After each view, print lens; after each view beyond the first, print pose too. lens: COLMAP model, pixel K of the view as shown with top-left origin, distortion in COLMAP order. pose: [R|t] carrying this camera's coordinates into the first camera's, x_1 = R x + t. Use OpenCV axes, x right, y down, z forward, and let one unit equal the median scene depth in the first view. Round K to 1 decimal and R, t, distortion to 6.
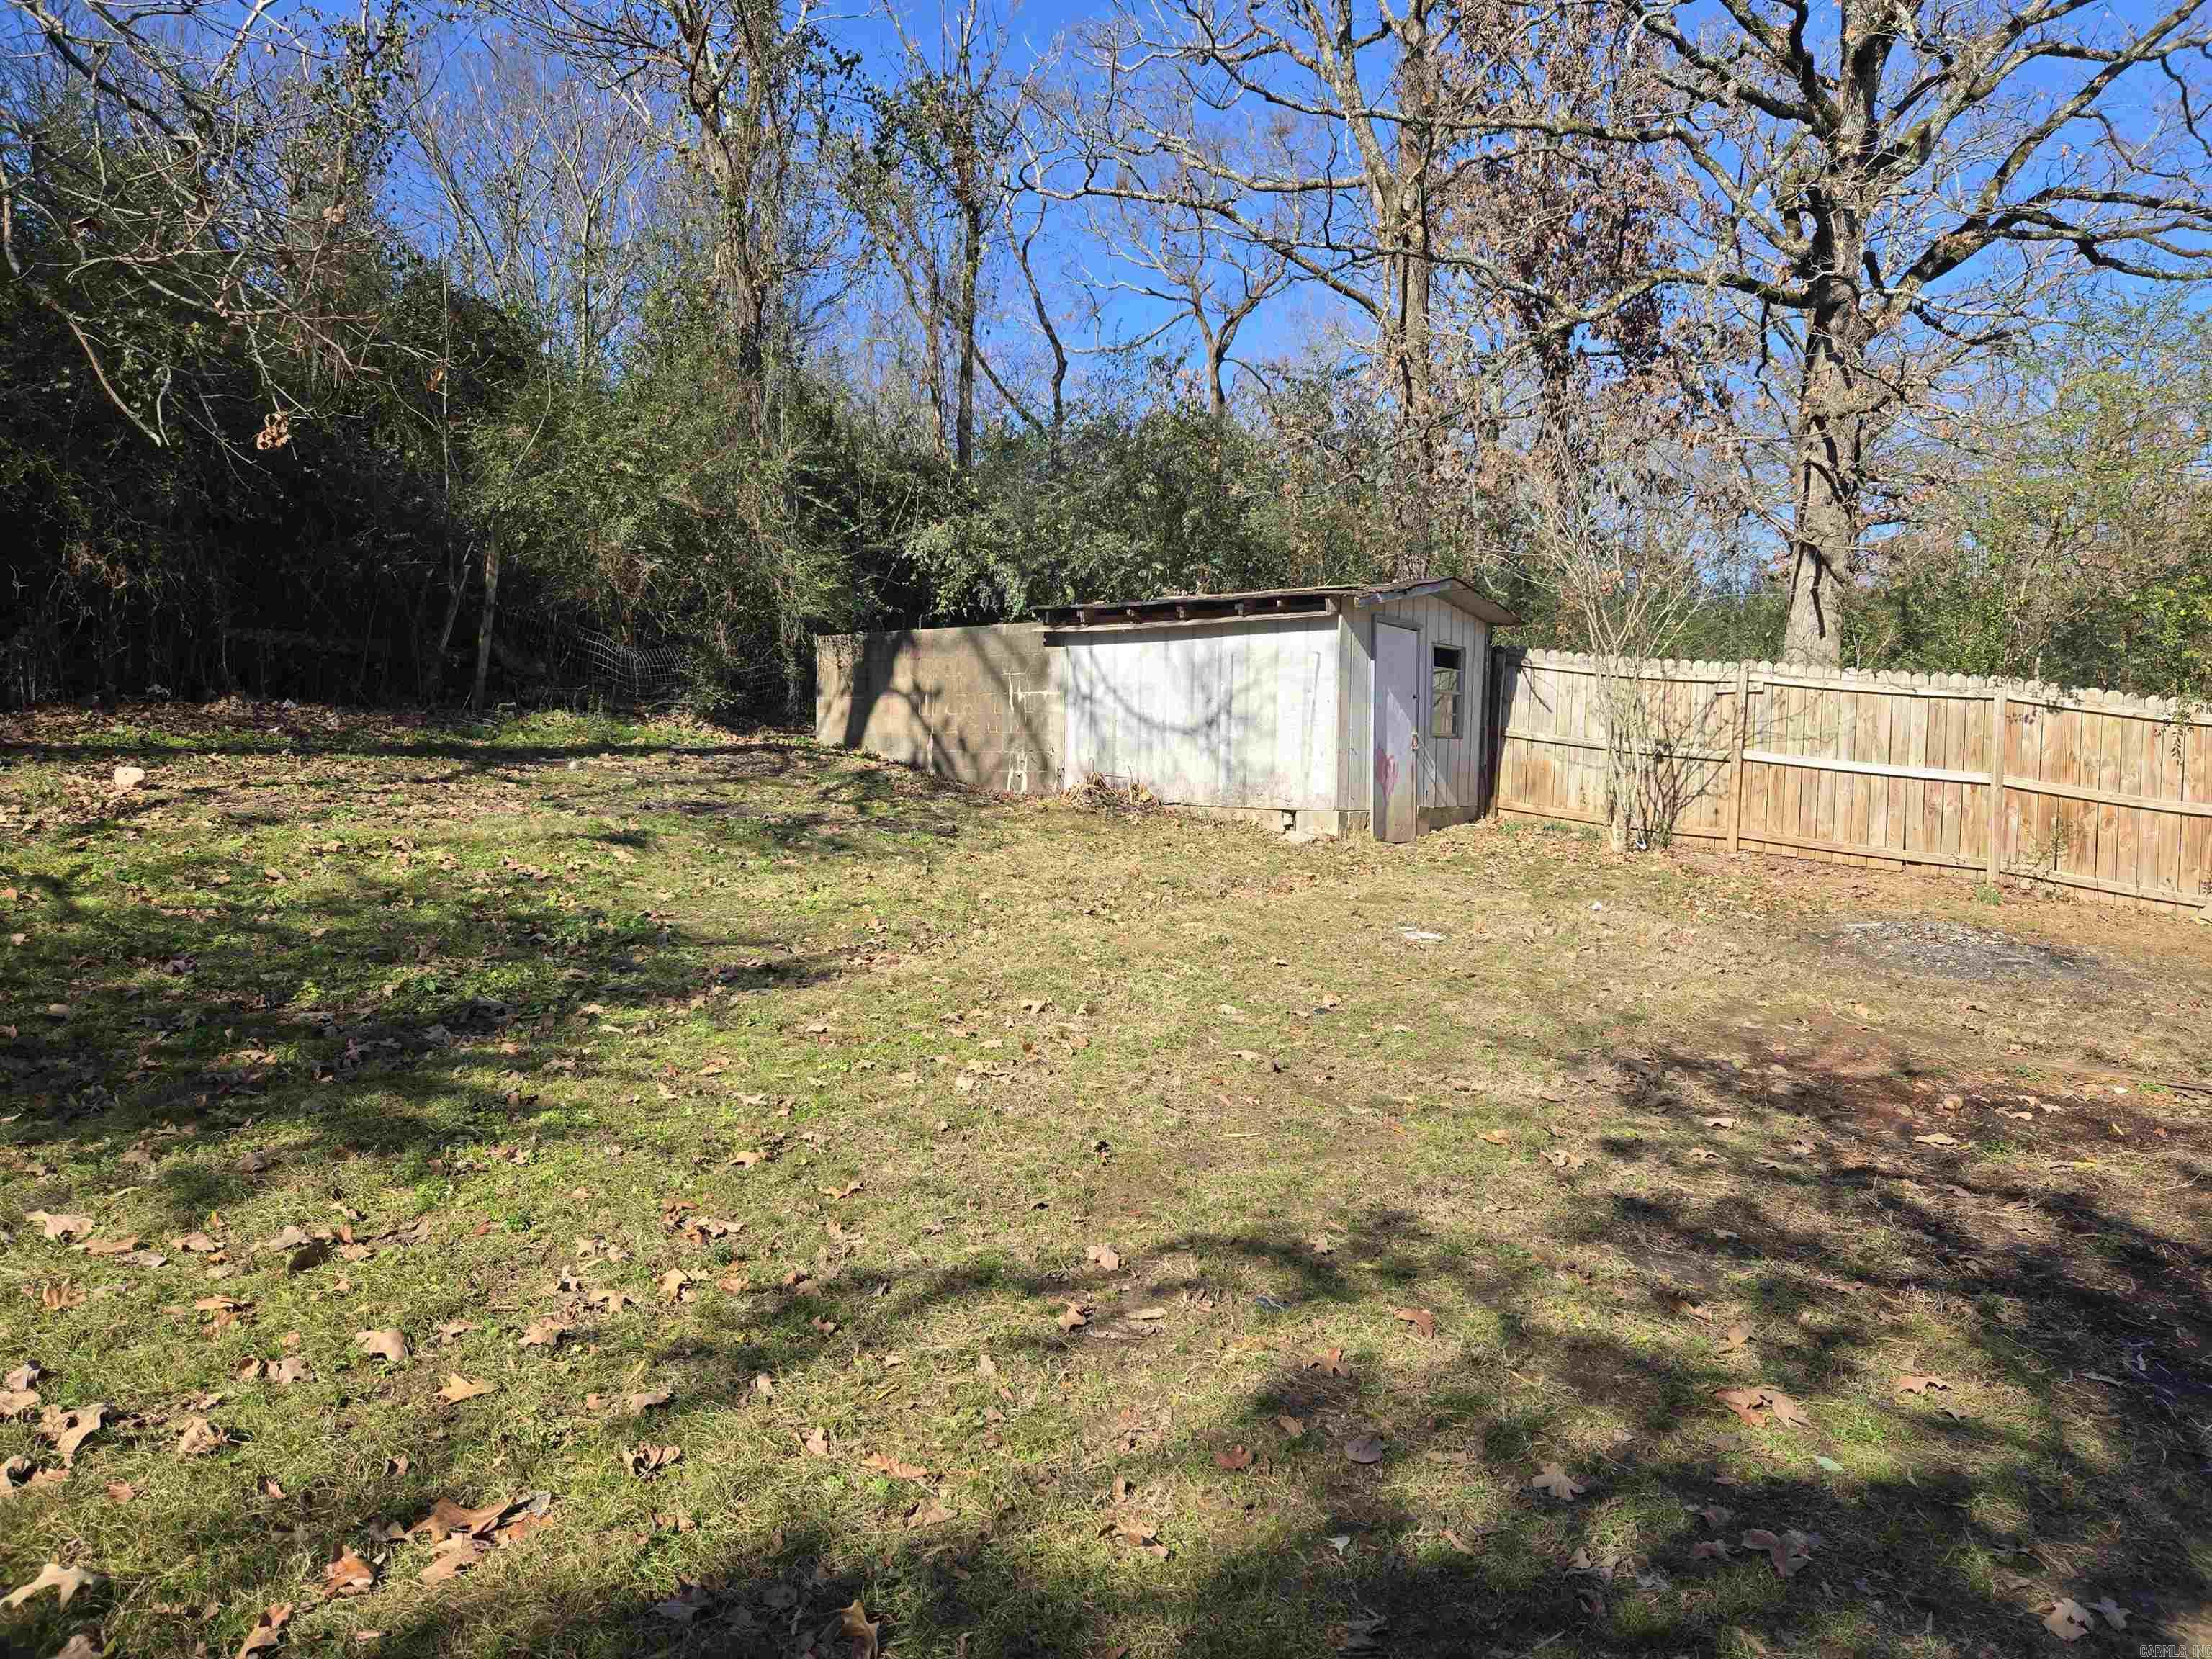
lens RADIAL K [[1485.5, 0, 1107.7], [0, 1485.5, 825.0], [0, 0, 1]] dist [0.073123, -0.053940]
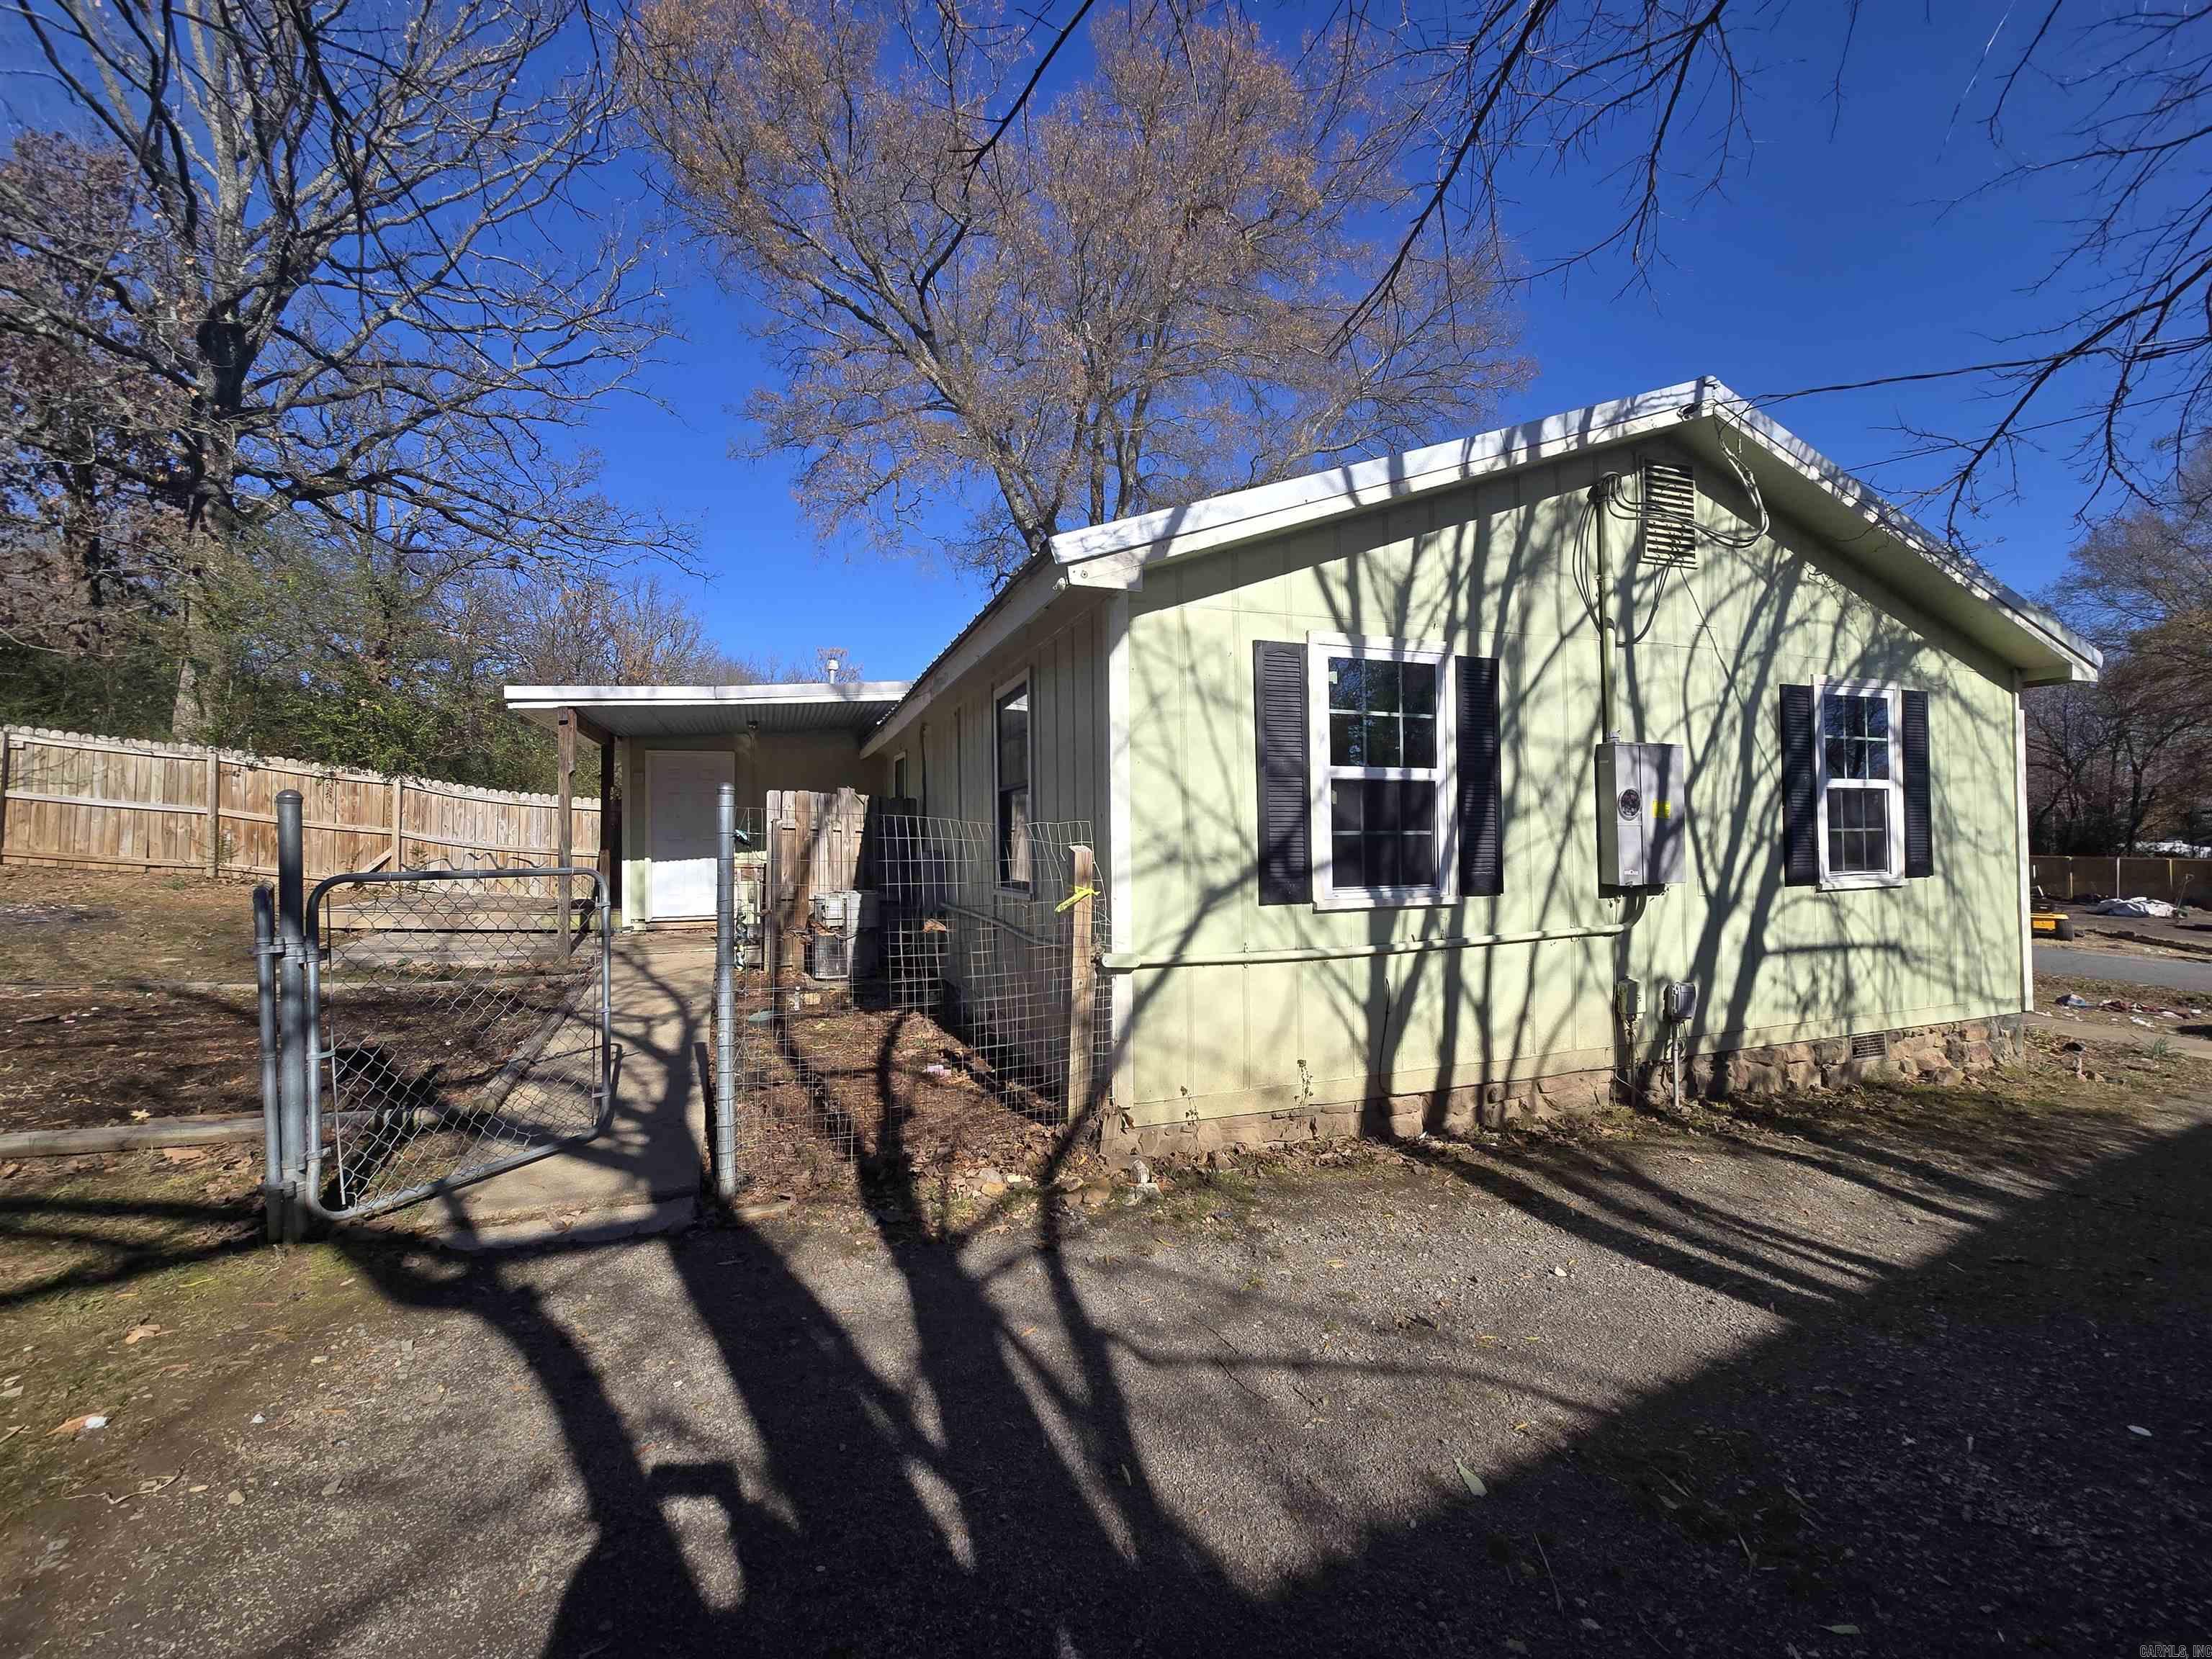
lens RADIAL K [[909.4, 0, 1114.6], [0, 909.4, 816.0], [0, 0, 1]] dist [-0.001555, -0.000755]
pose [[0.548883, -0.002261, 0.835896, 0.215196], [0.035508, 0.999157, -0.020614, 0.019213], [-0.835145, 0.040995, 0.548500, -0.212095]]
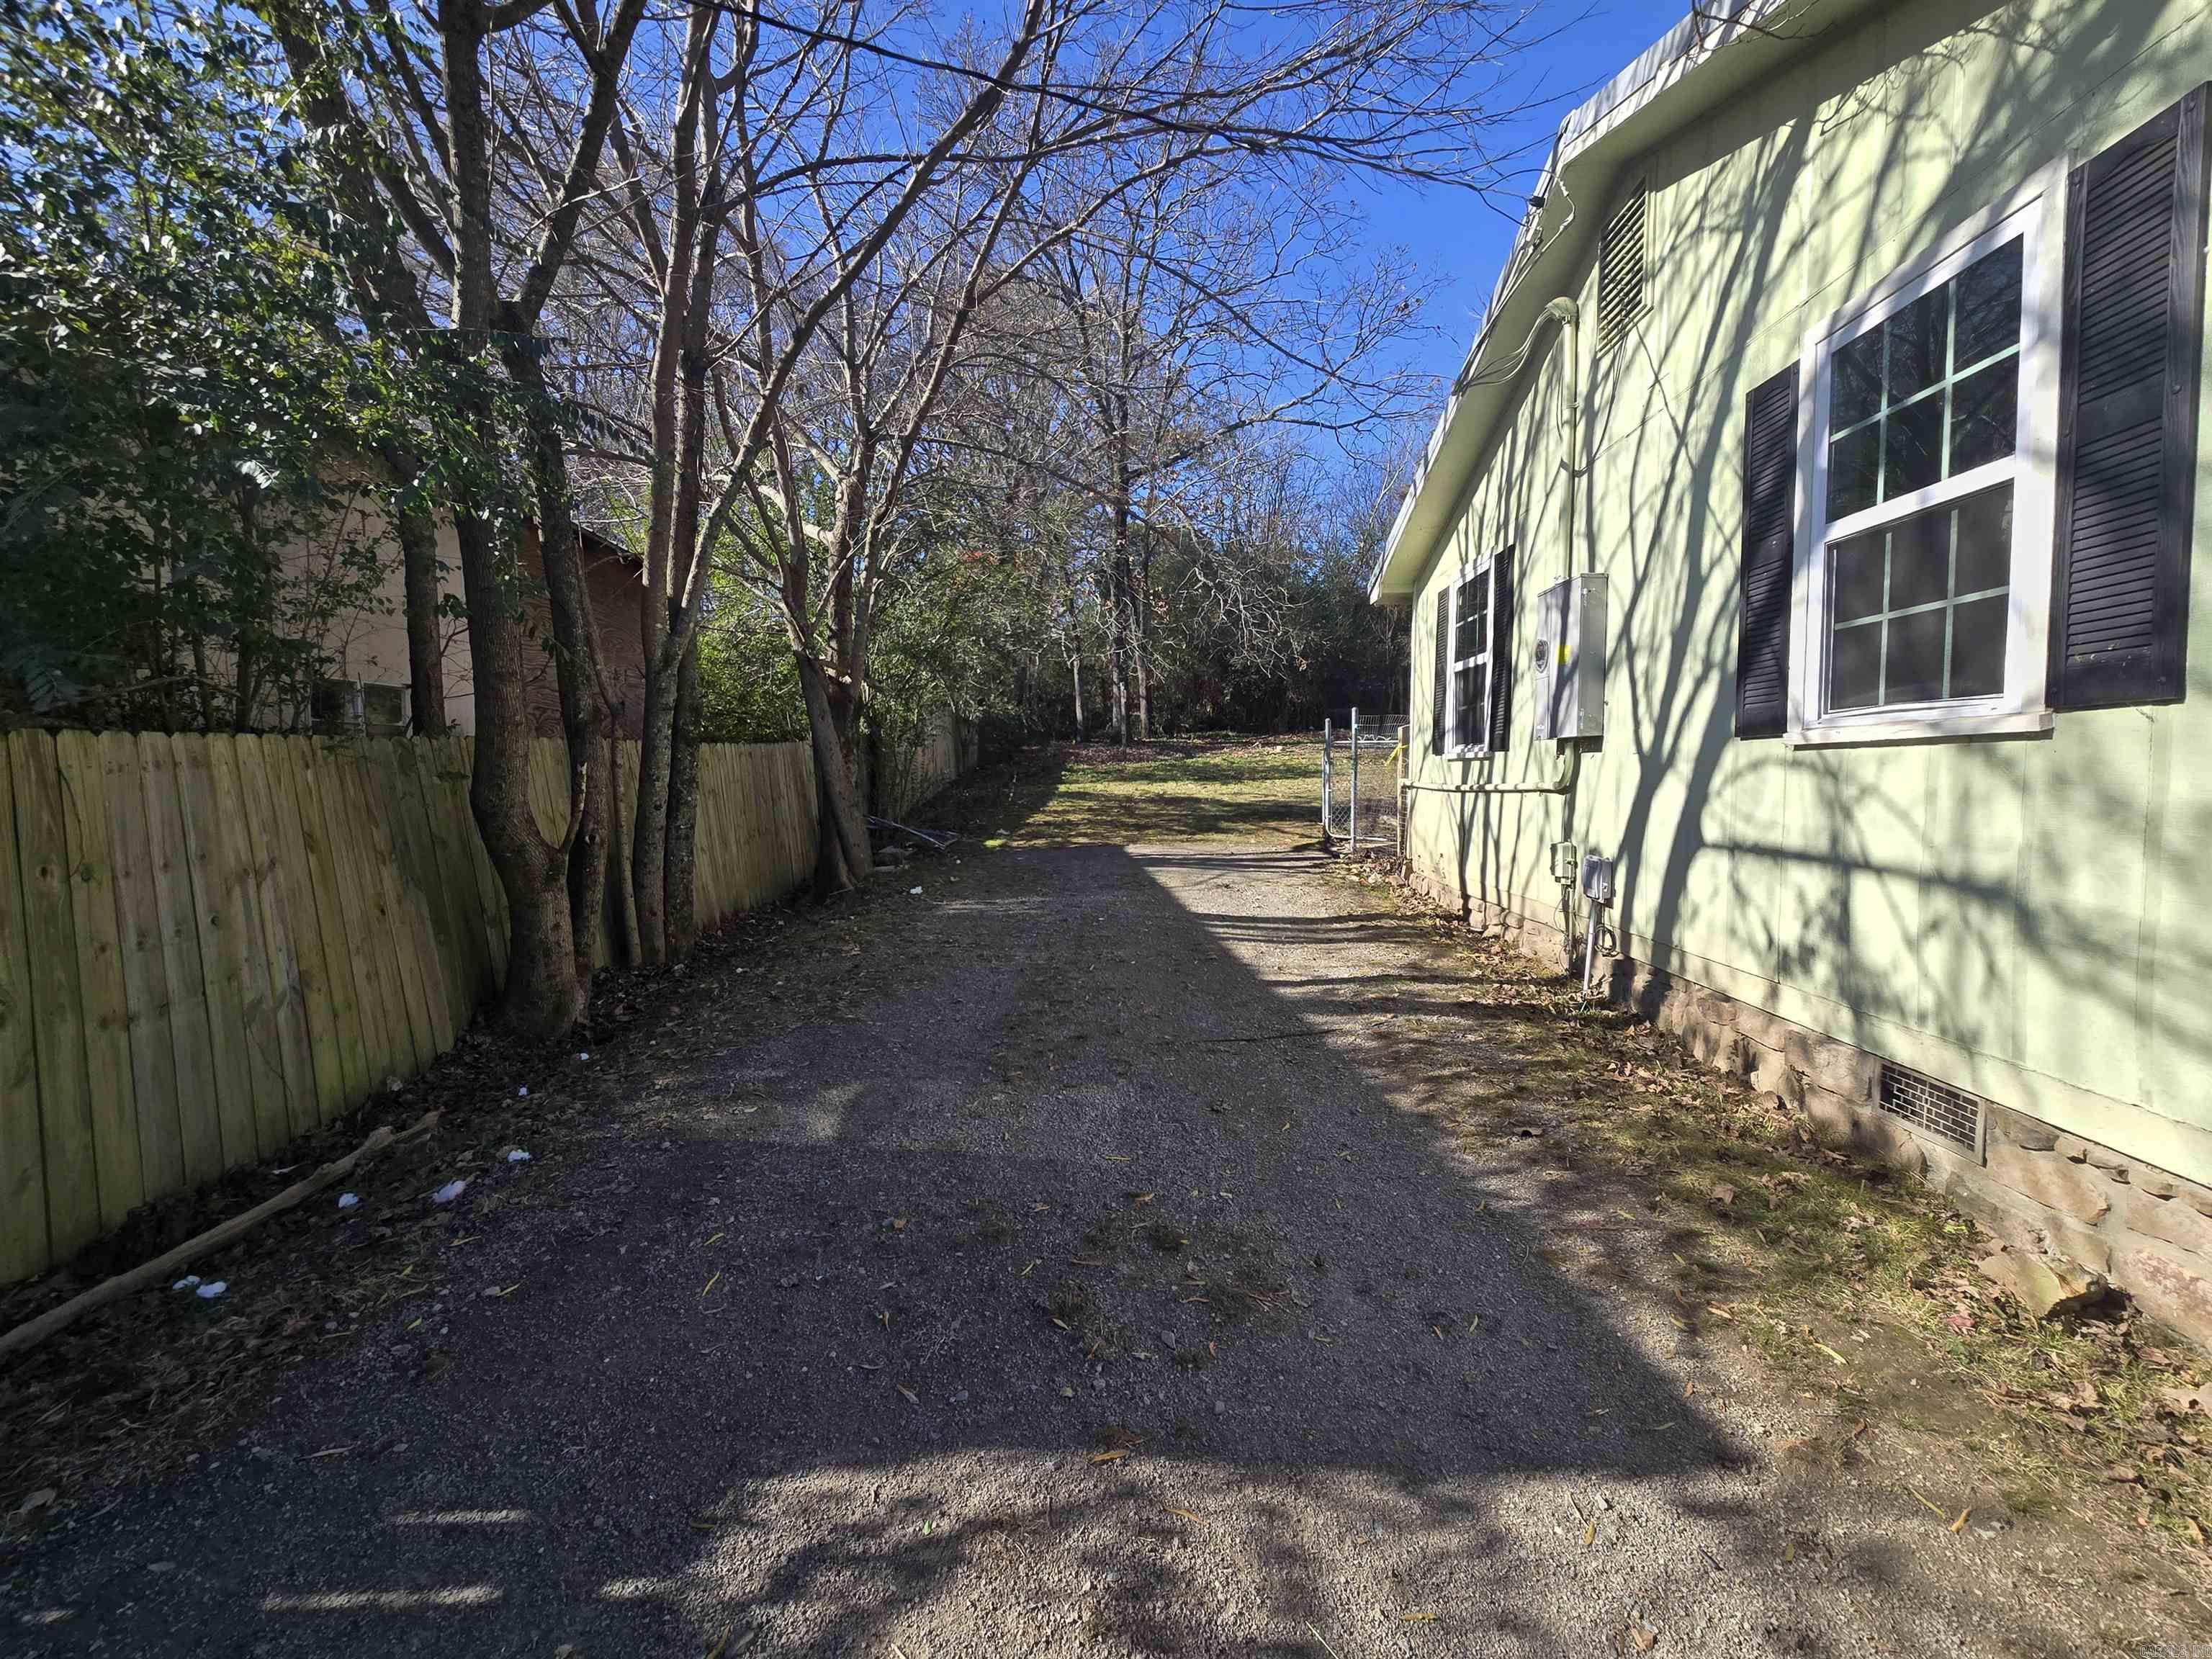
lens RADIAL K [[909.4, 0, 1085.2], [0, 909.4, 824.8], [0, 0, 1]] dist [-0.001555, -0.000755]
pose [[0.512062, 0.029486, -0.858442, 0.955927], [-0.006789, 0.999518, 0.030282, 0.078562], [0.858921, -0.009678, 0.512016, -0.570215]]
